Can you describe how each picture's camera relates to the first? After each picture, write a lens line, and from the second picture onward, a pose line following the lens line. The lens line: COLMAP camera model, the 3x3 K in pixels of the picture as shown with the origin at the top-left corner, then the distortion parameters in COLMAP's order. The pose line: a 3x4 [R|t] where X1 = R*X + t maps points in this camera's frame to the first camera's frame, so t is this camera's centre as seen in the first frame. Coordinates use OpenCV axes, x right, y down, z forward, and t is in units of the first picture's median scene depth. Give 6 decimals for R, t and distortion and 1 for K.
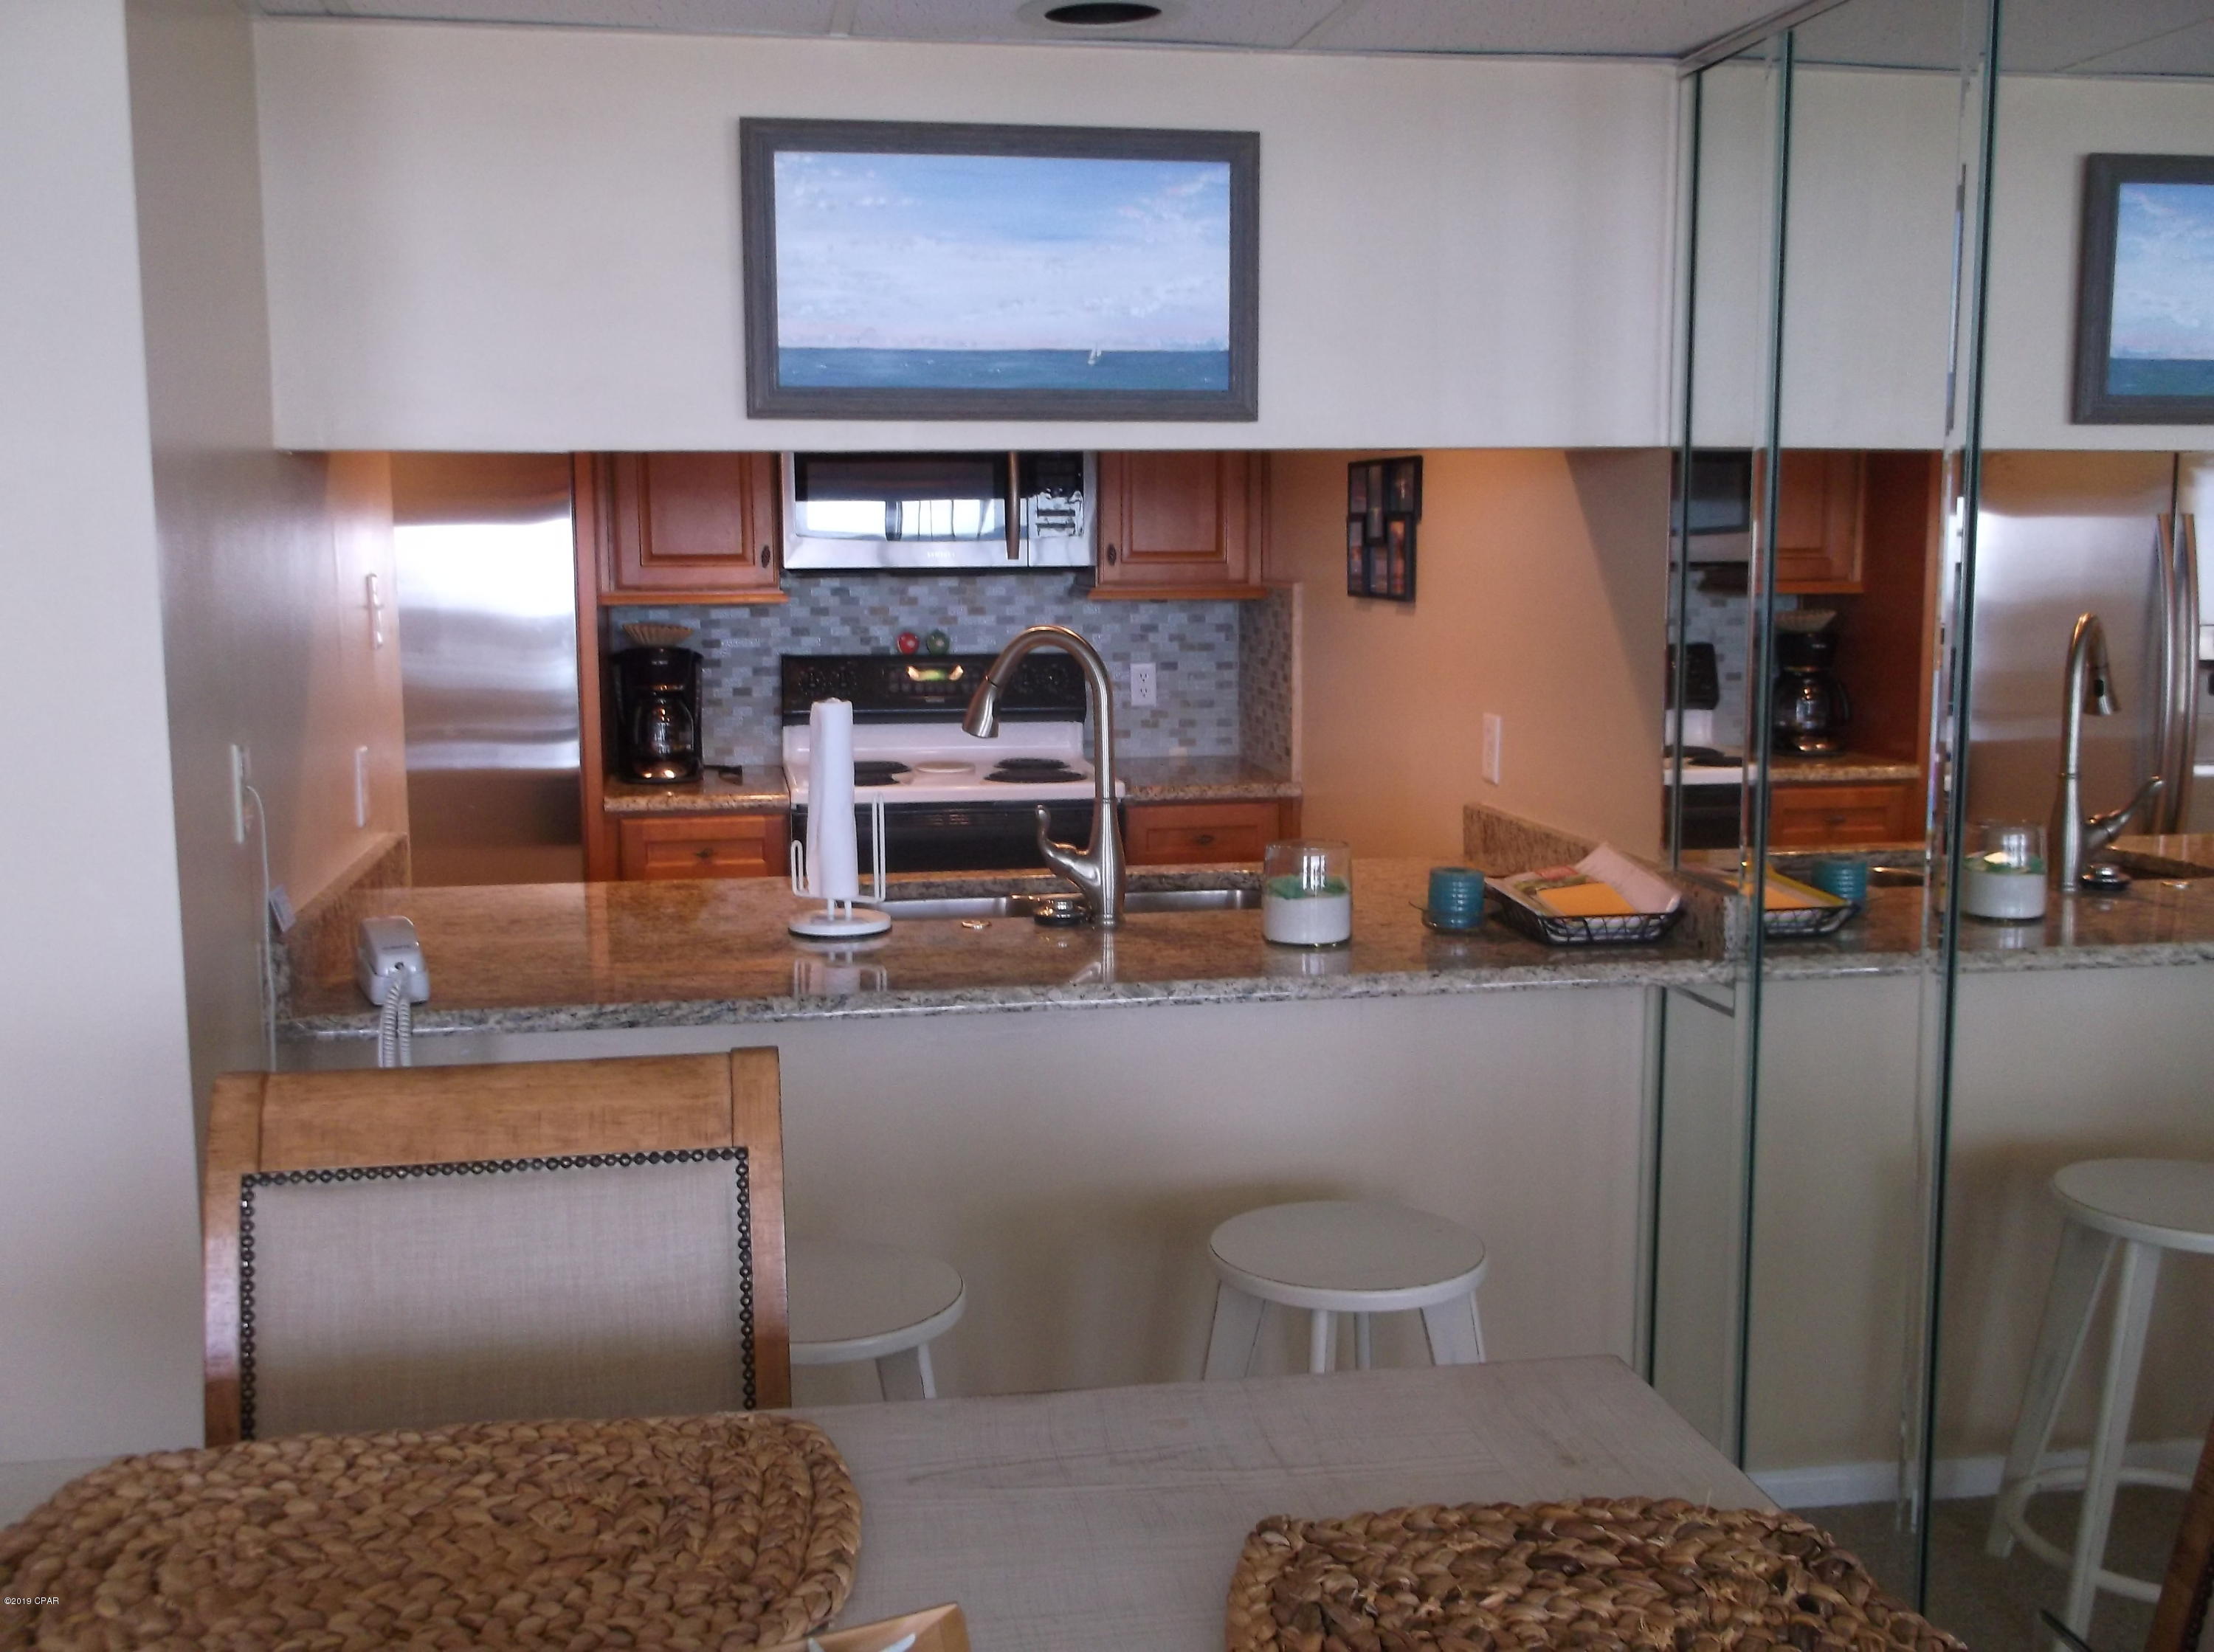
lens RADIAL K [[2175.2, 0, 1107.0], [0, 2175.2, 826.0], [0, 0, 1]] dist [0.014947, -0.007564]
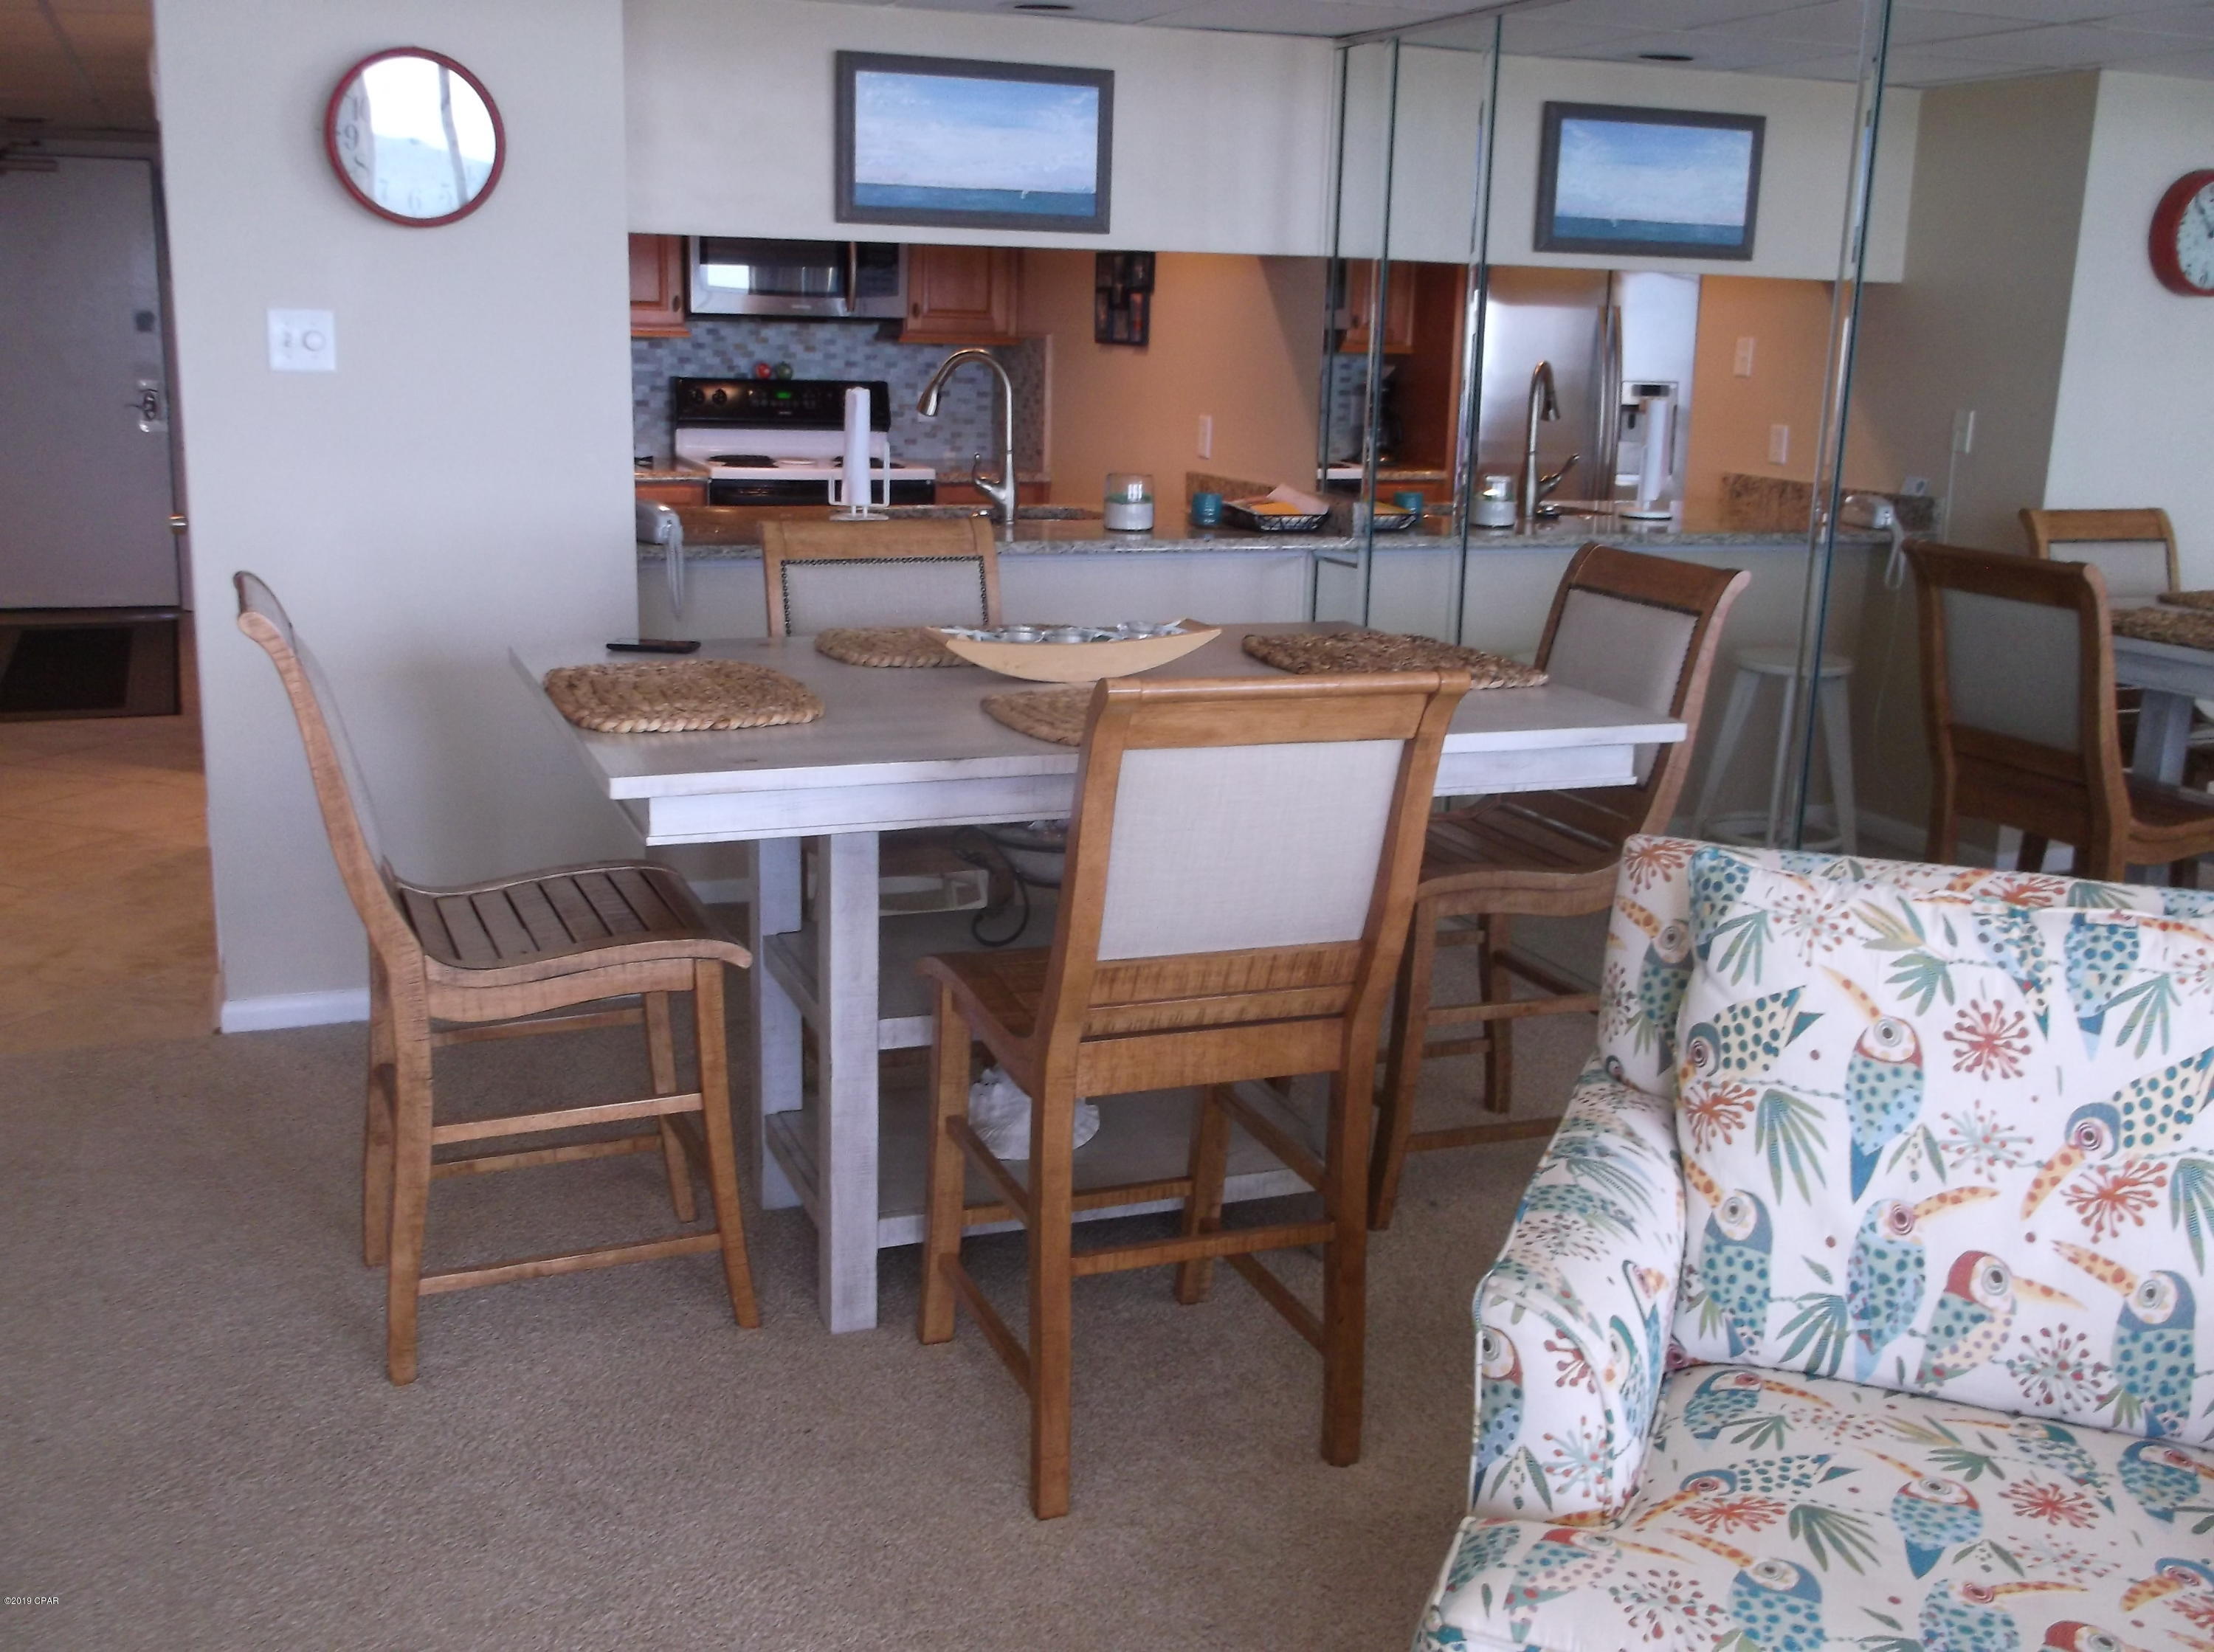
lens RADIAL K [[2175.2, 0, 1107.0], [0, 2175.2, 826.0], [0, 0, 1]] dist [0.014947, -0.007564]
pose [[0.978301, -0.016989, 0.206492, -0.178933], [-0.003992, 0.994902, 0.100772, 0.068468], [-0.207151, -0.099410, 0.973245, -0.457650]]
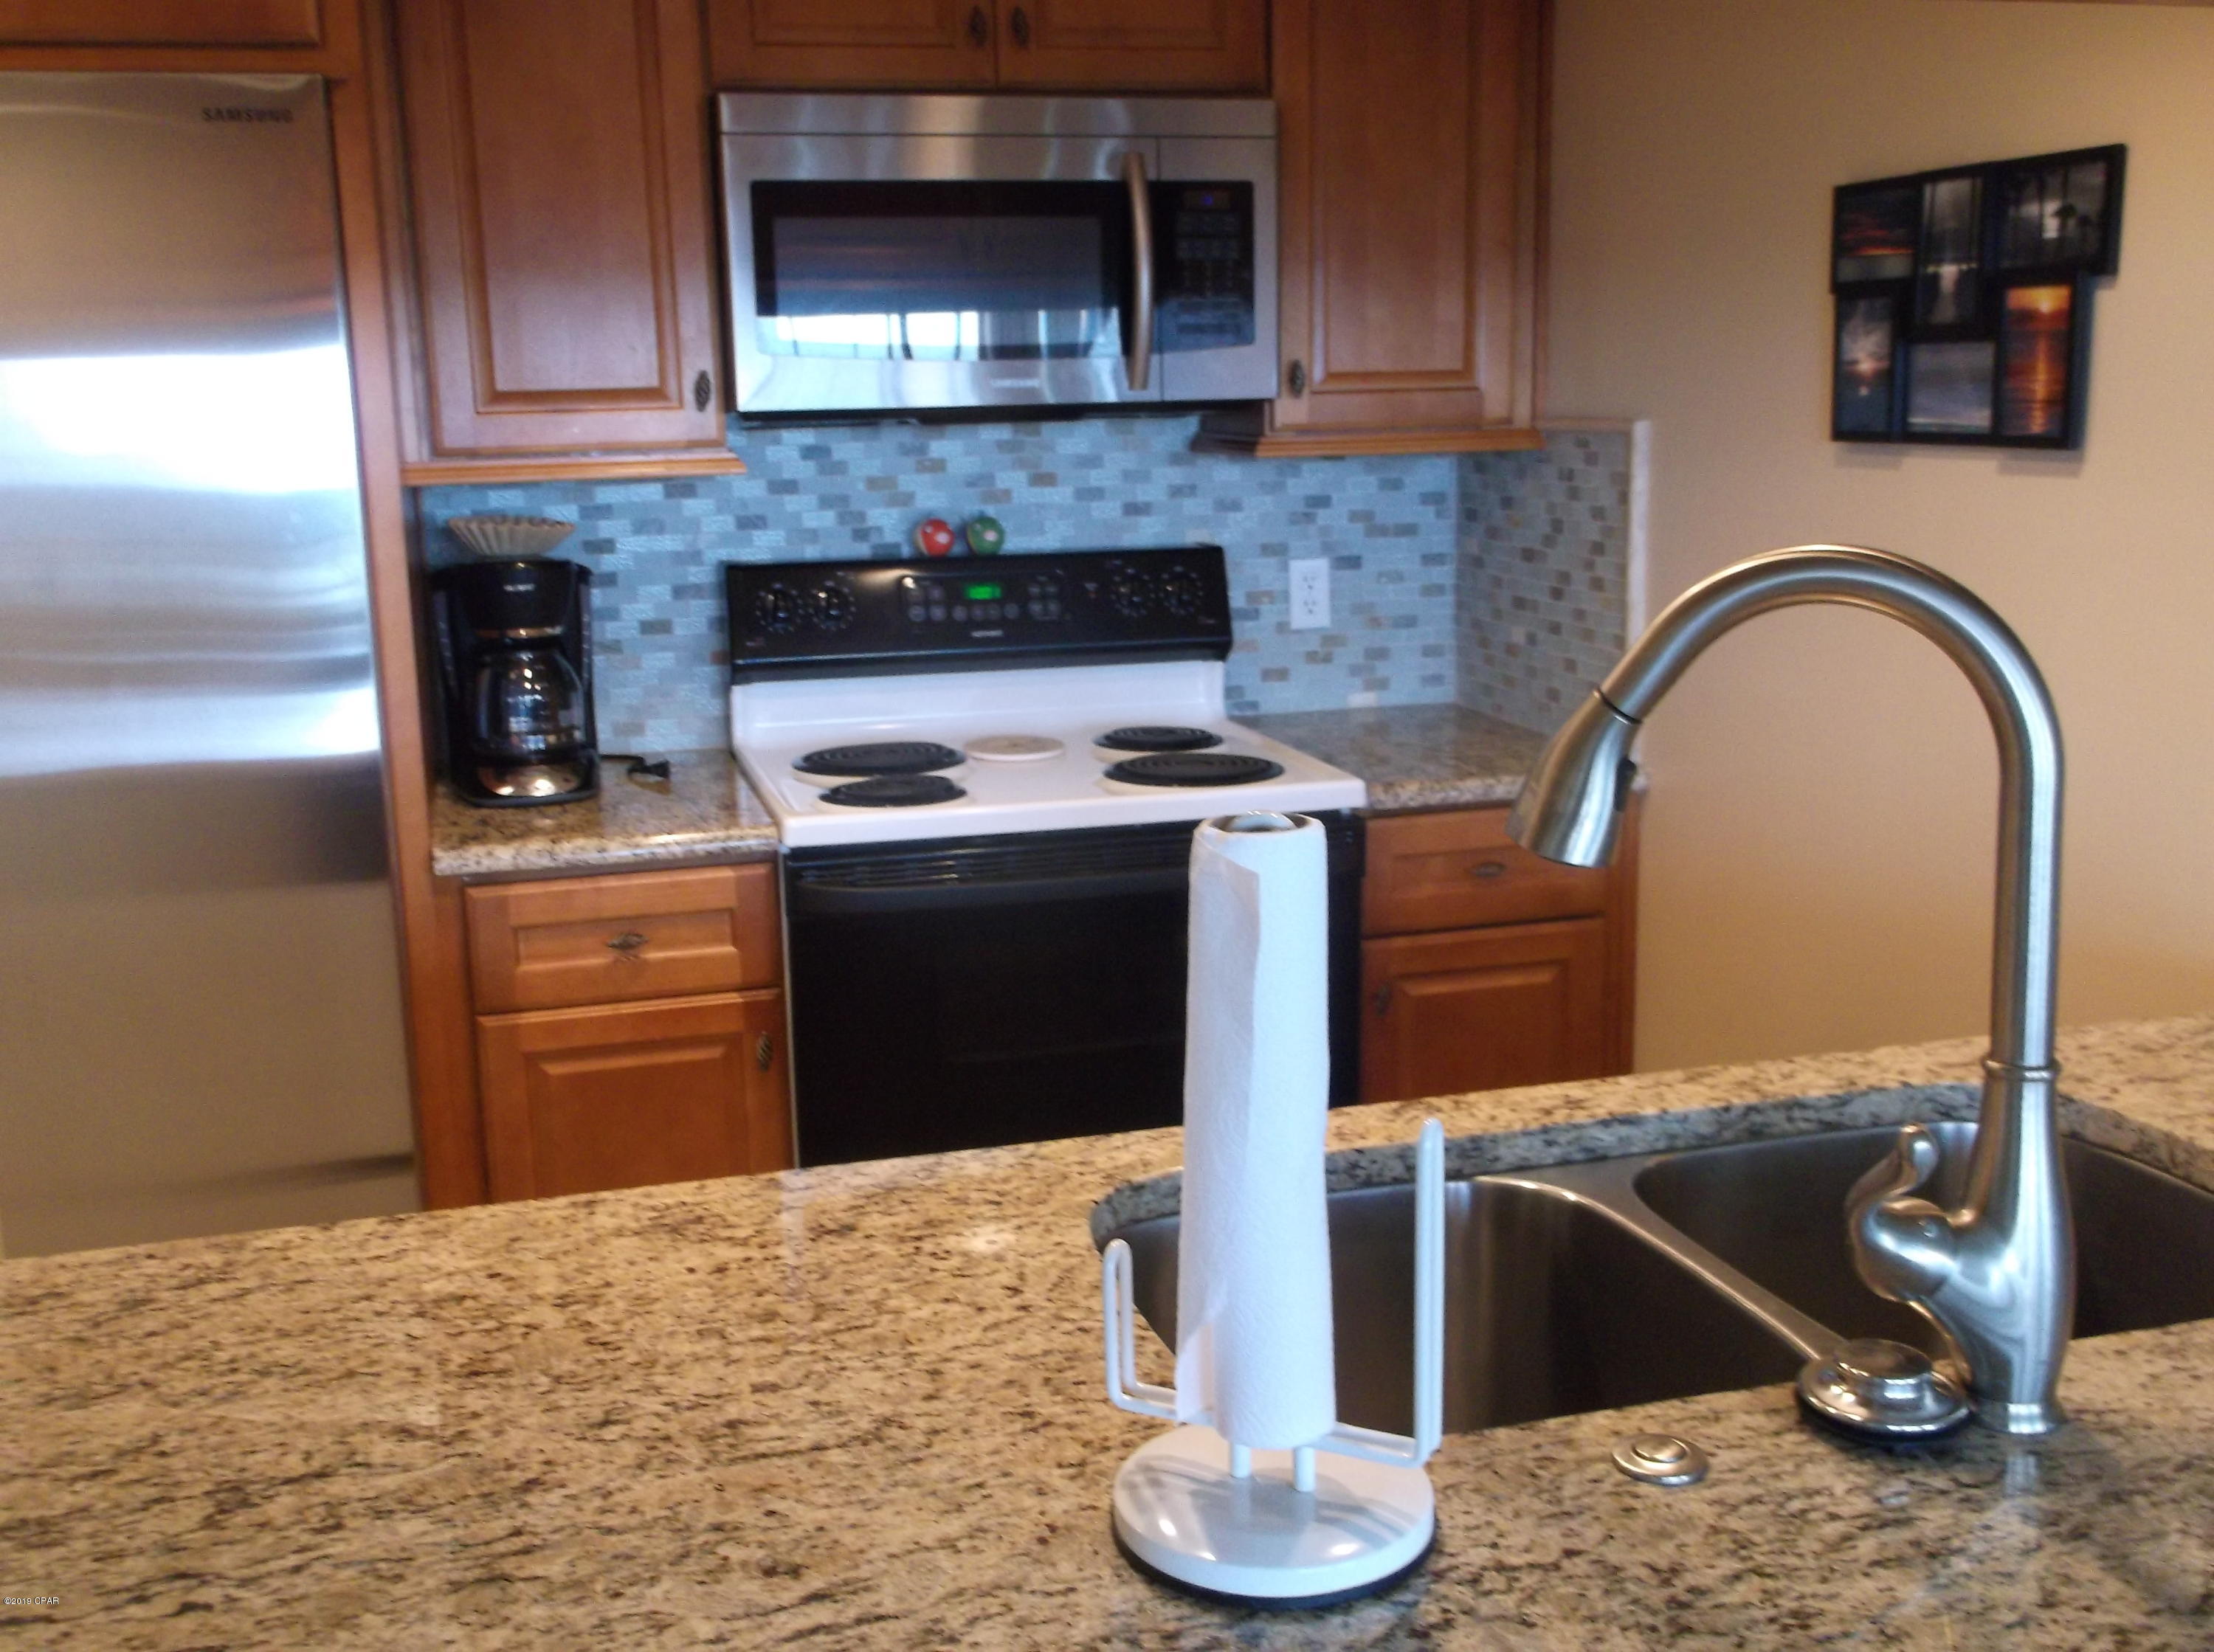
lens RADIAL K [[2175.2, 0, 1107.0], [0, 2175.2, 826.0], [0, 0, 1]] dist [0.014947, -0.007564]
pose [[0.995708, -0.035467, 0.085486, -0.104055], [0.029715, 0.997266, 0.067650, -0.046776], [-0.087651, -0.064820, 0.994040, 0.423260]]
